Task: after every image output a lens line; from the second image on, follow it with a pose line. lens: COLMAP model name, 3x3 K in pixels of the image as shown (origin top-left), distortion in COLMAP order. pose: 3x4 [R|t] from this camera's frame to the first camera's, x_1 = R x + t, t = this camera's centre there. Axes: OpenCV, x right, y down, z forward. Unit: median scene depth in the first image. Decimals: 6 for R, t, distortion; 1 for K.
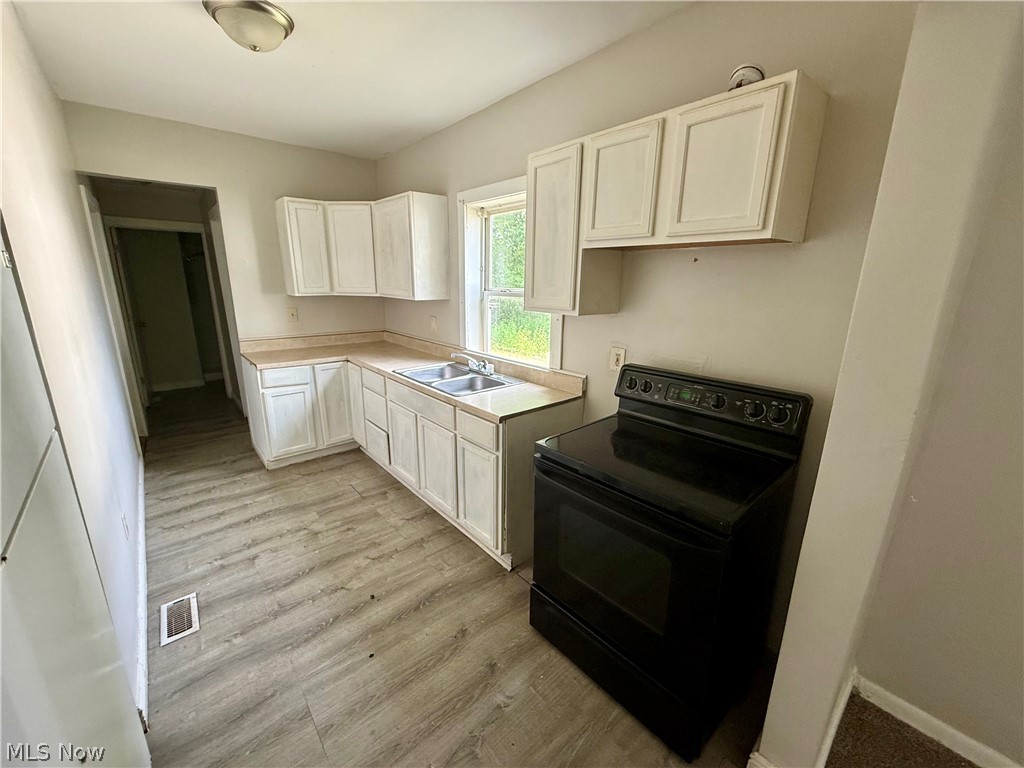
lens RADIAL K [[406.2, 0, 508.5], [0, 406.2, 385.9], [0, 0, 1]] dist [-0.000588, 0.000356]
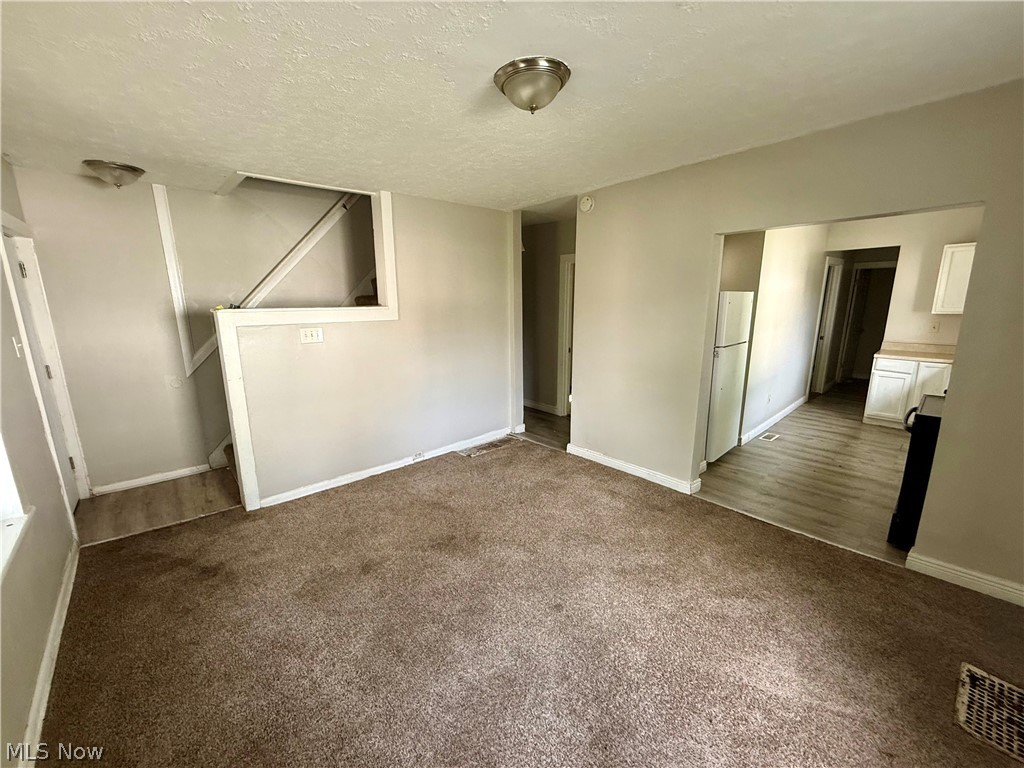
lens RADIAL K [[406.2, 0, 509.9], [0, 406.2, 381.7], [0, 0, 1]] dist [-0.000588, 0.000356]
pose [[0.021598, 0.197576, -0.980050, 1.265059], [-0.246074, 0.951172, 0.186332, 0.145611], [0.969010, 0.237141, 0.069162, -0.655345]]
